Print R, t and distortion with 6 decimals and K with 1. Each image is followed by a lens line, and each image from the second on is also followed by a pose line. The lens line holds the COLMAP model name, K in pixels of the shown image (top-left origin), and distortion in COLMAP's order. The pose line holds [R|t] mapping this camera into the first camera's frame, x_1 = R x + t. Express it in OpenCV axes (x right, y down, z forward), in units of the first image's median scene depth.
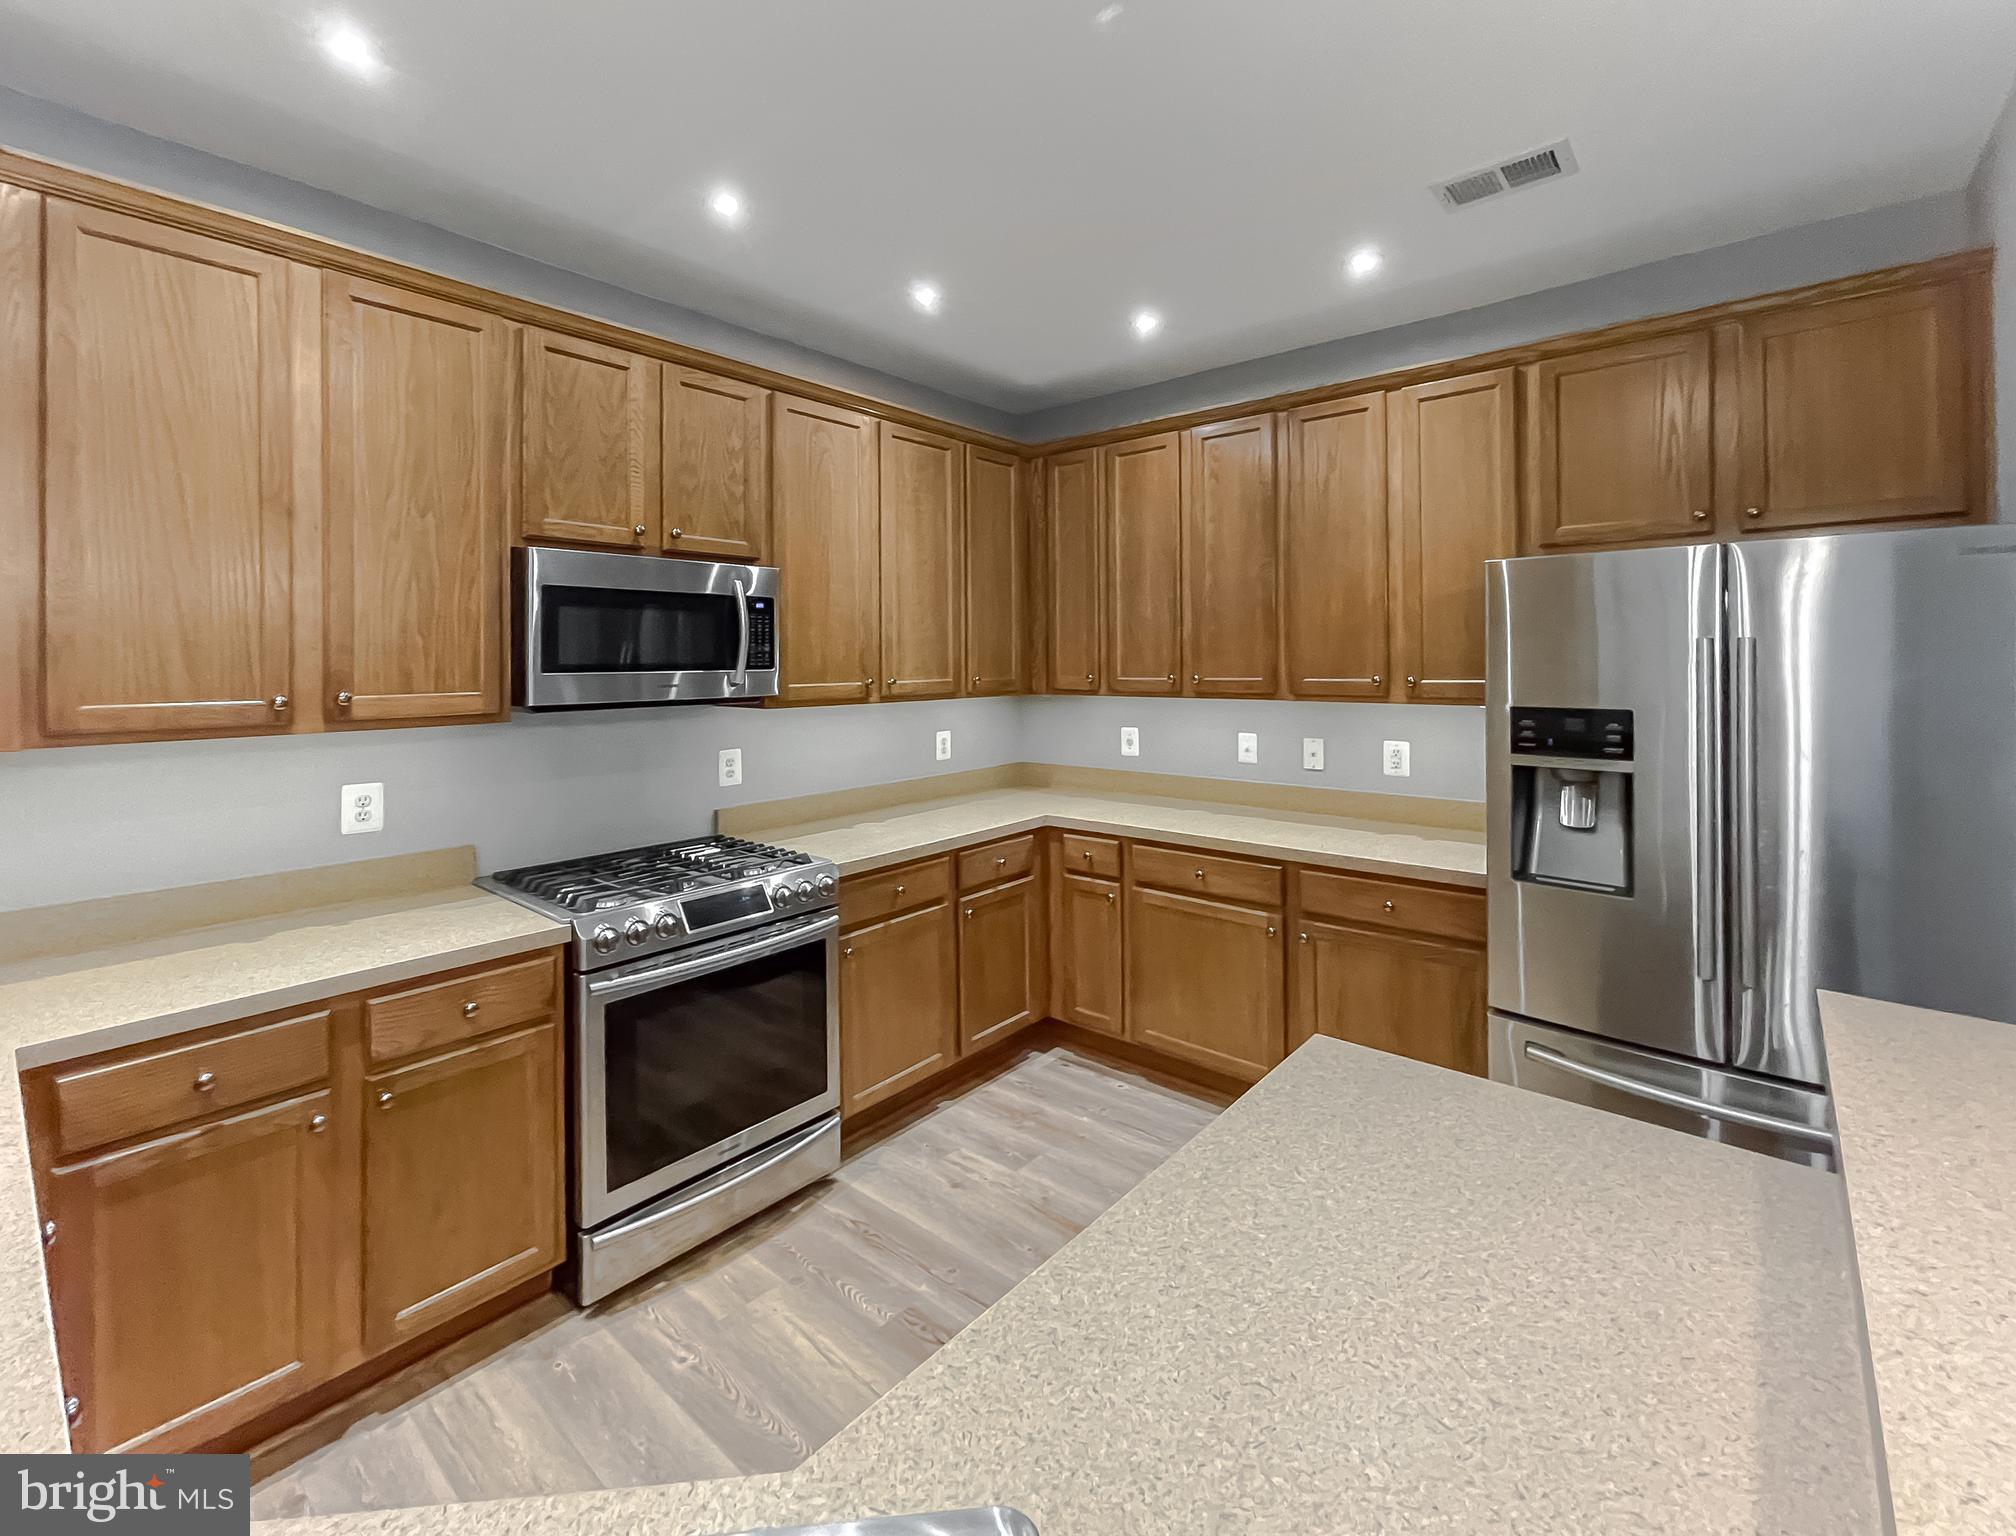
lens RADIAL K [[882.6, 0, 999.1], [0, 882.6, 661.1], [0, 0, 1]] dist [0.000592, -0.000031]
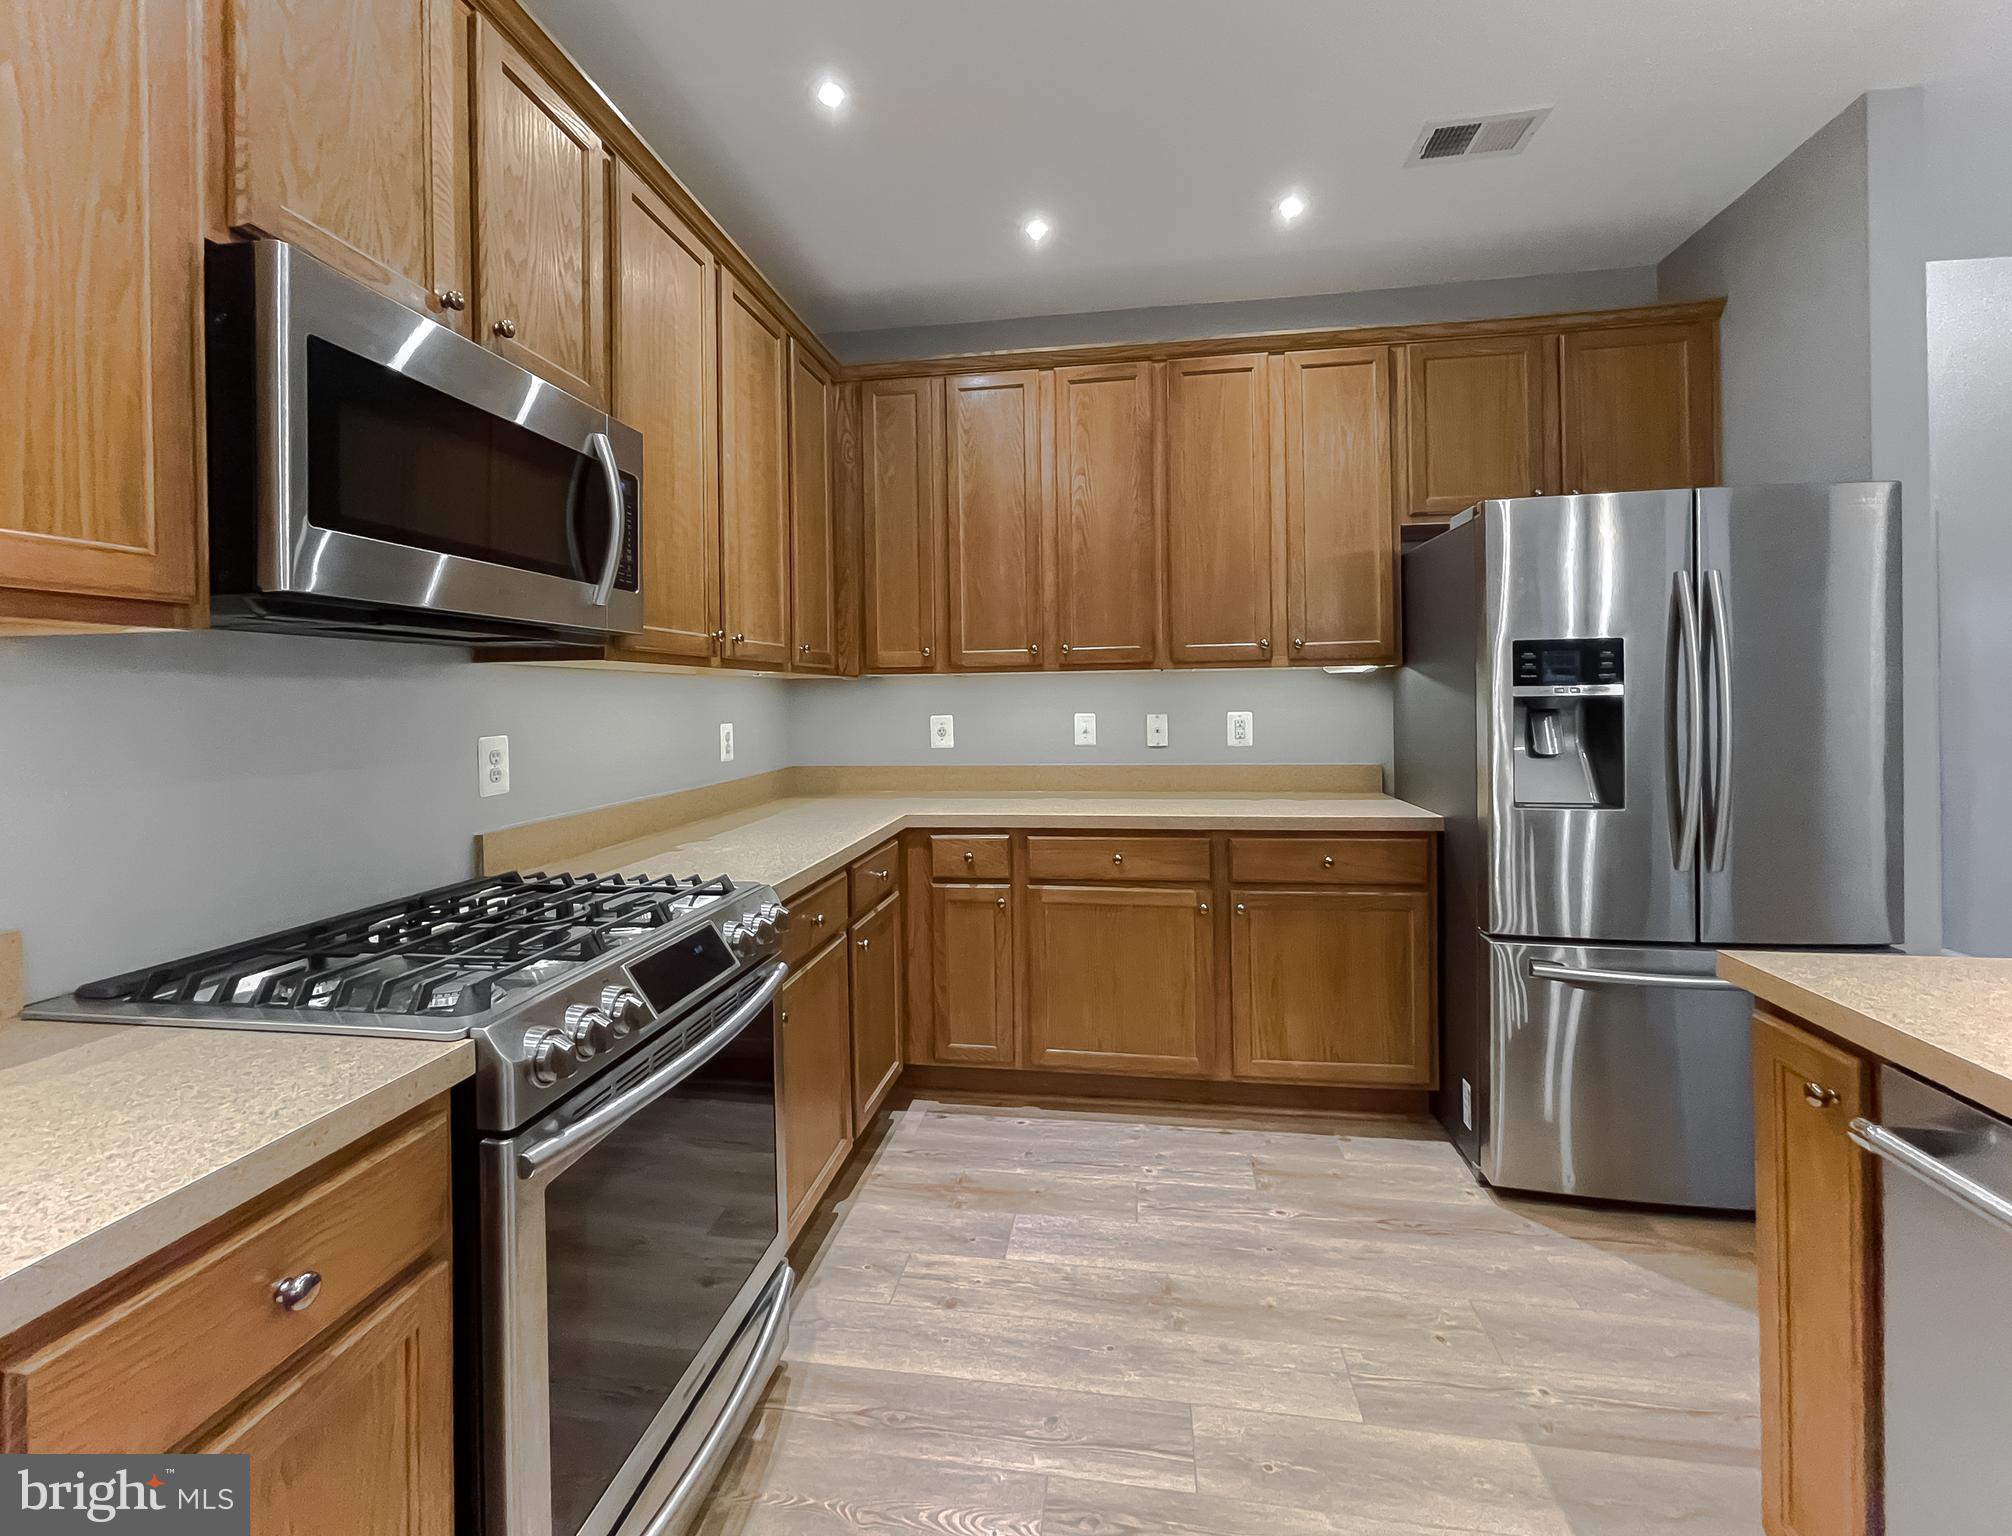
lens RADIAL K [[873.4, 0, 998.2], [0, 873.4, 703.0], [0, 0, 1]] dist [-0.010409, 0.000839]
pose [[0.853103, -0.009652, 0.521653, -0.336157], [0.010925, 0.999940, 0.000635, 0.083947], [-0.521628, 0.005157, 0.853158, 0.318062]]
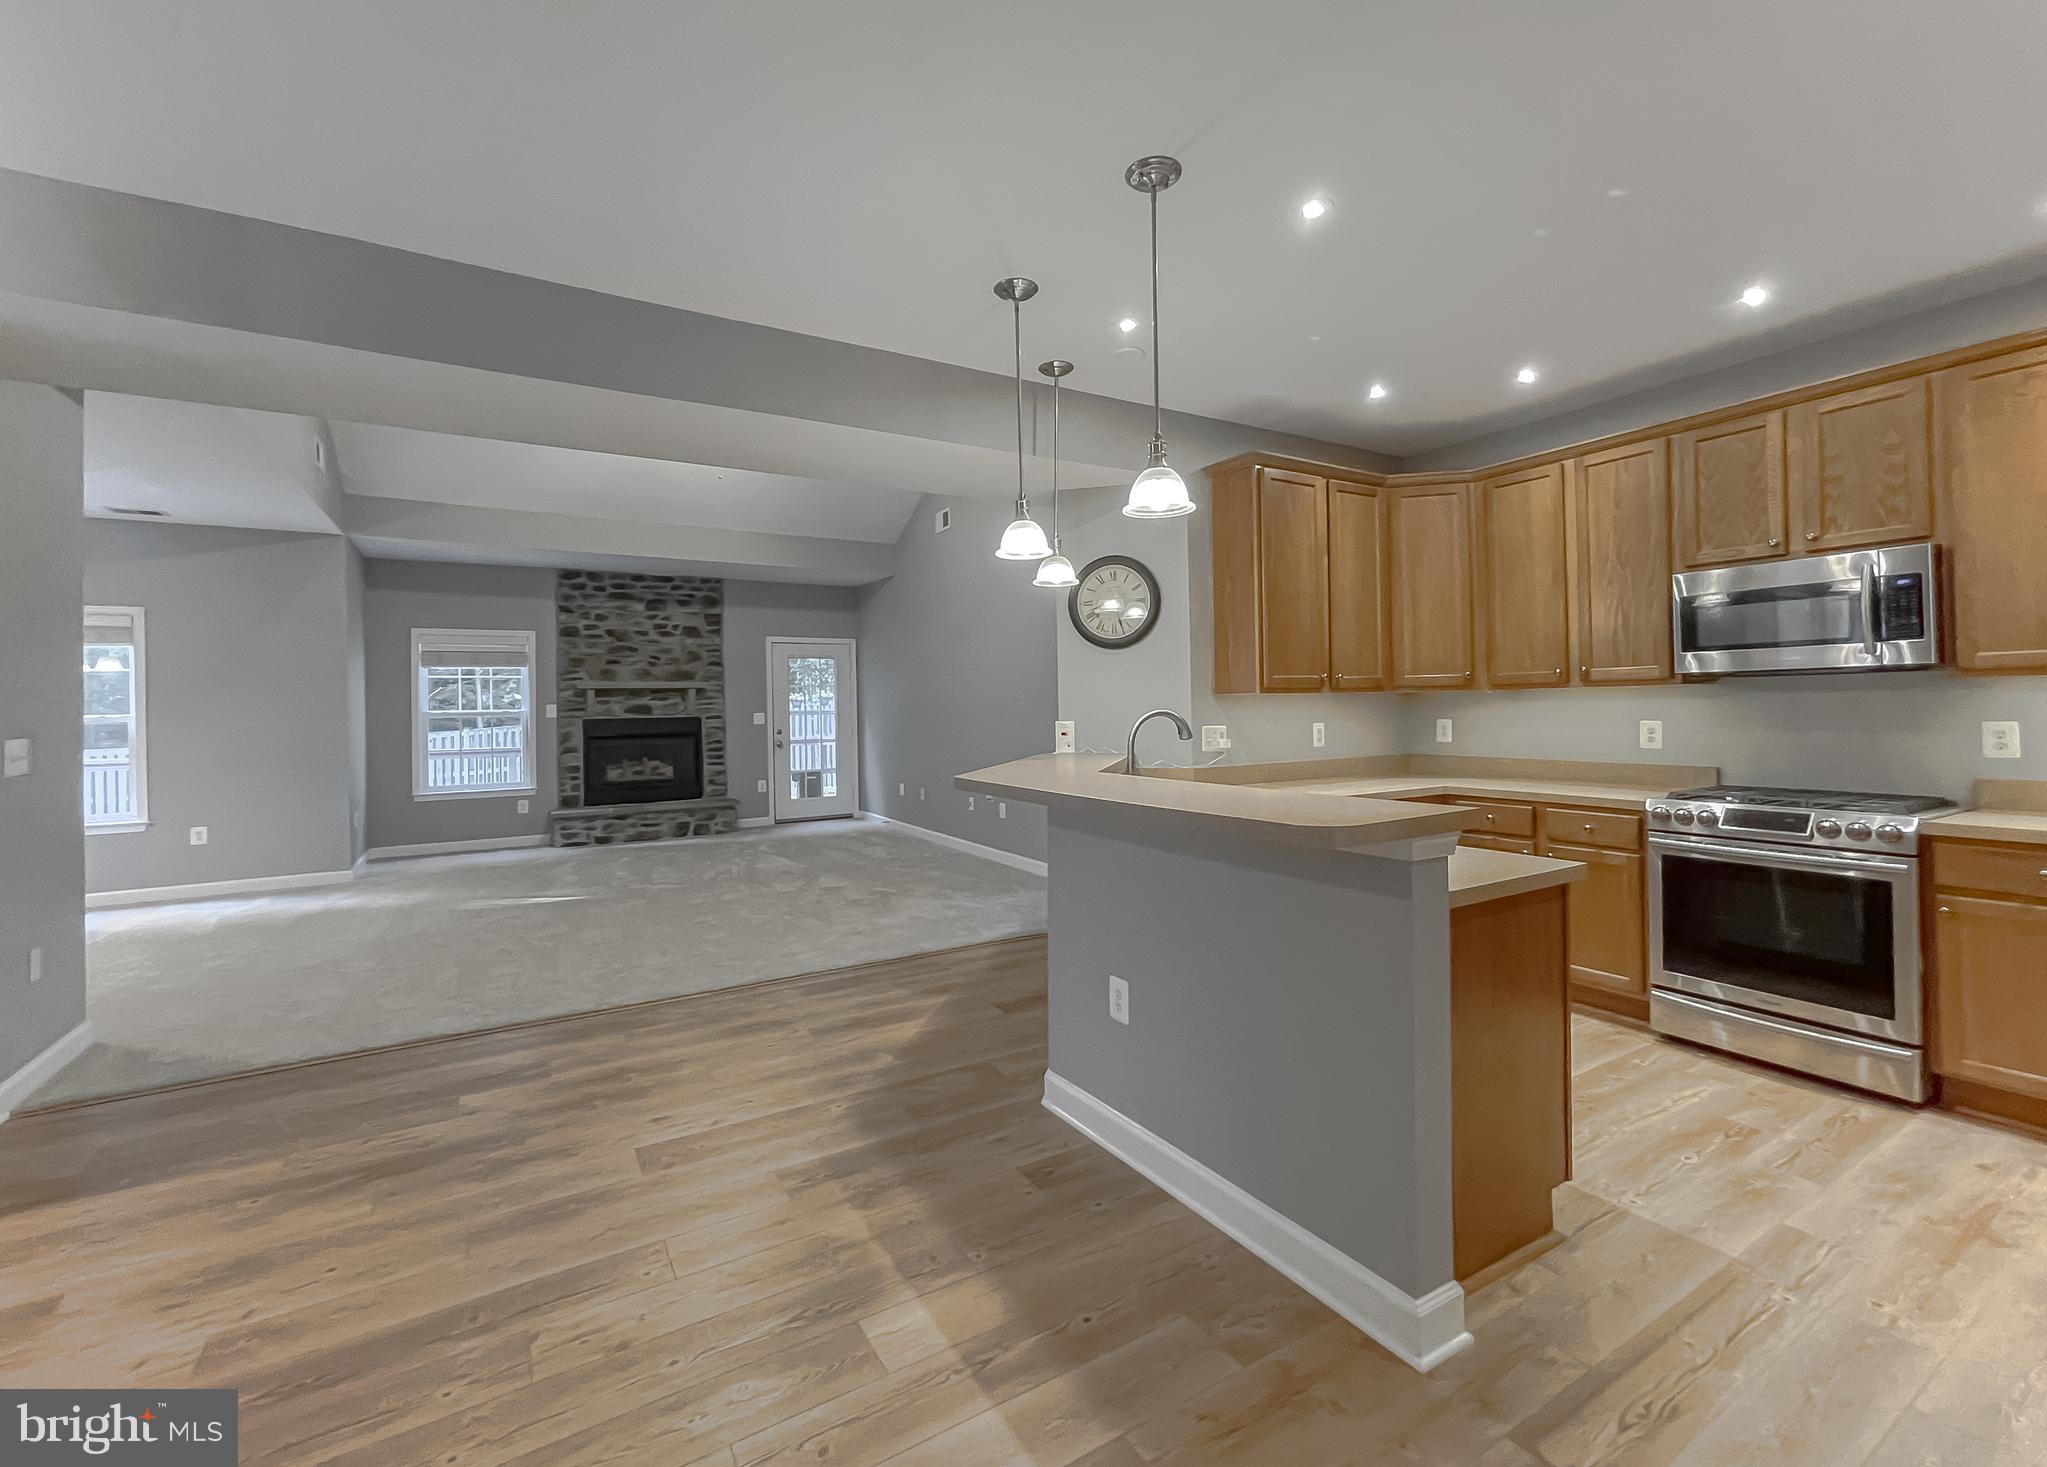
lens RADIAL K [[876.6, 0, 1019.2], [0, 876.6, 698.4], [0, 0, 1]] dist [-0.000054, -0.000086]
pose [[-0.309128, 0.002352, -0.951018, 1.020809], [0.017754, 0.999837, -0.003298, 0.060662], [0.950855, -0.017904, -0.309119, 0.267674]]
